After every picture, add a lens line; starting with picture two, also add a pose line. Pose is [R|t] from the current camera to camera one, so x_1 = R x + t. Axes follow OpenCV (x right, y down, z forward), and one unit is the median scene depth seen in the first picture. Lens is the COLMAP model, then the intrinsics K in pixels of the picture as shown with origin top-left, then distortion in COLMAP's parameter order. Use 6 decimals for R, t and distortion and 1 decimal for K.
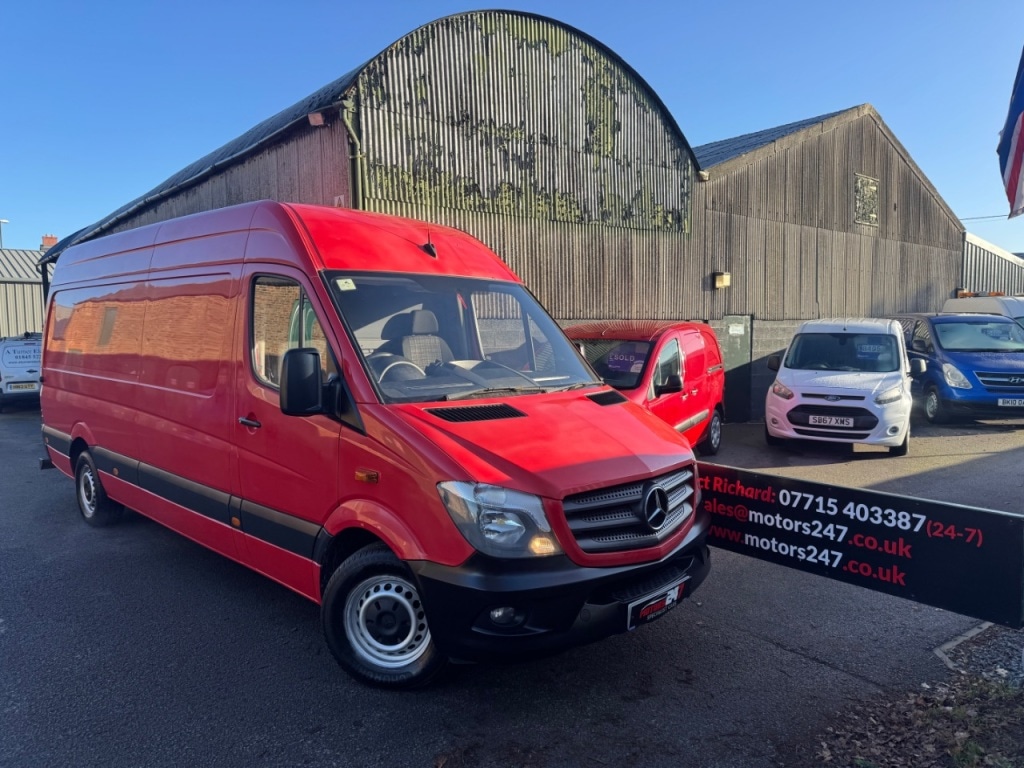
lens RADIAL K [[721.0, 0, 509.1], [0, 721.0, 380.9], [0, 0, 1]] dist [0.042981, -0.040803]
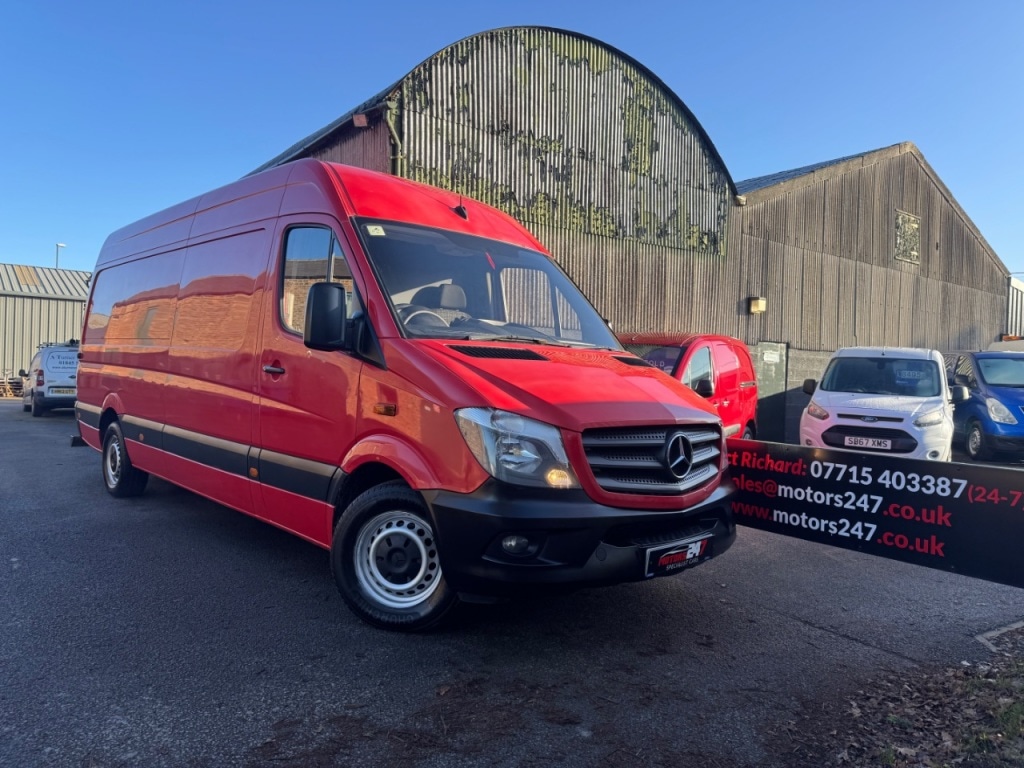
lens RADIAL K [[721.0, 0, 508.1], [0, 721.0, 376.8], [0, 0, 1]] dist [0.042981, -0.040803]
pose [[0.998035, 0.042935, -0.045633, 0.007243], [-0.045932, 0.996708, -0.066814, 0.074307], [0.042614, 0.068778, 0.996721, 0.010777]]
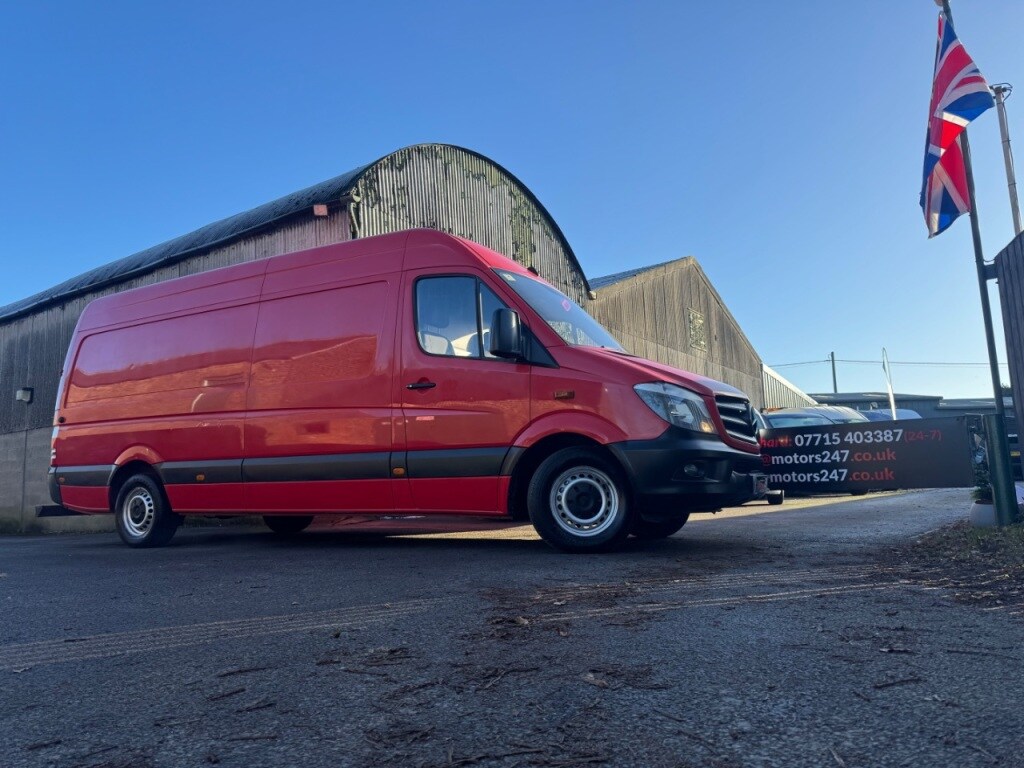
lens RADIAL K [[721.0, 0, 502.3], [0, 721.0, 383.7], [0, 0, 1]] dist [0.042981, -0.040803]
pose [[0.966392, 0.018083, 0.256438, -0.336740], [0.037164, 0.977217, -0.208962, 0.199924], [-0.254374, 0.211469, 0.943703, -0.135232]]
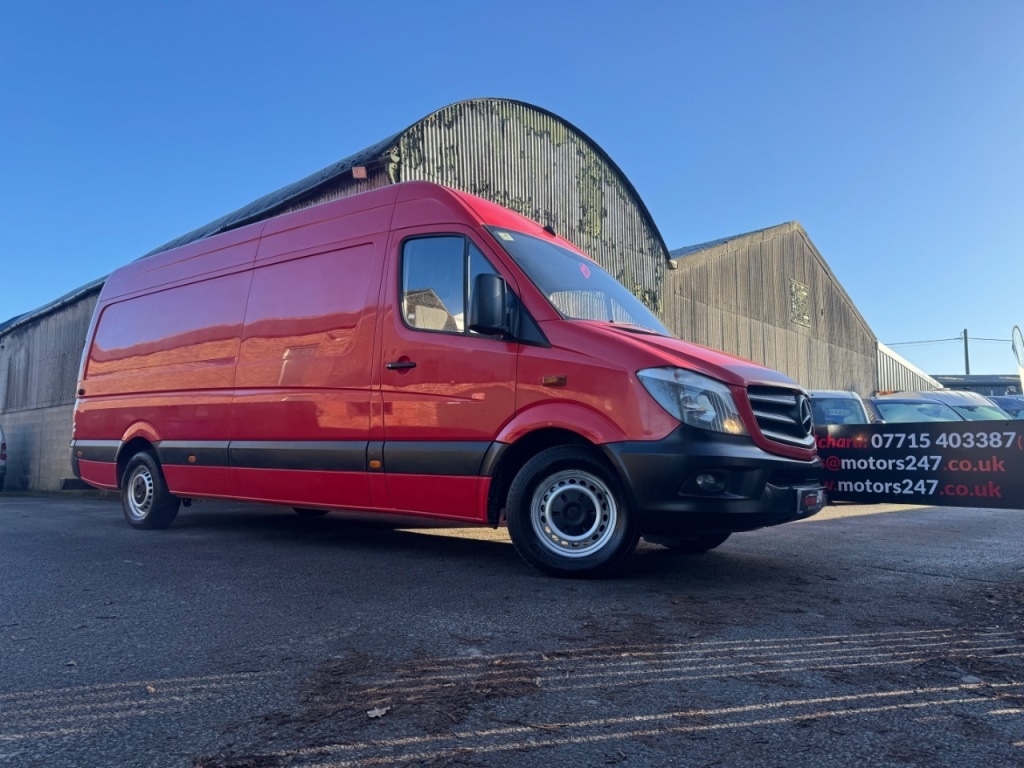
lens RADIAL K [[721.0, 0, 502.6], [0, 721.0, 382.3], [0, 0, 1]] dist [0.042981, -0.040803]
pose [[0.992888, 0.029045, 0.115454, -0.205280], [-0.008263, 0.984258, -0.176546, 0.168303], [-0.118764, 0.174336, 0.977498, -0.037101]]
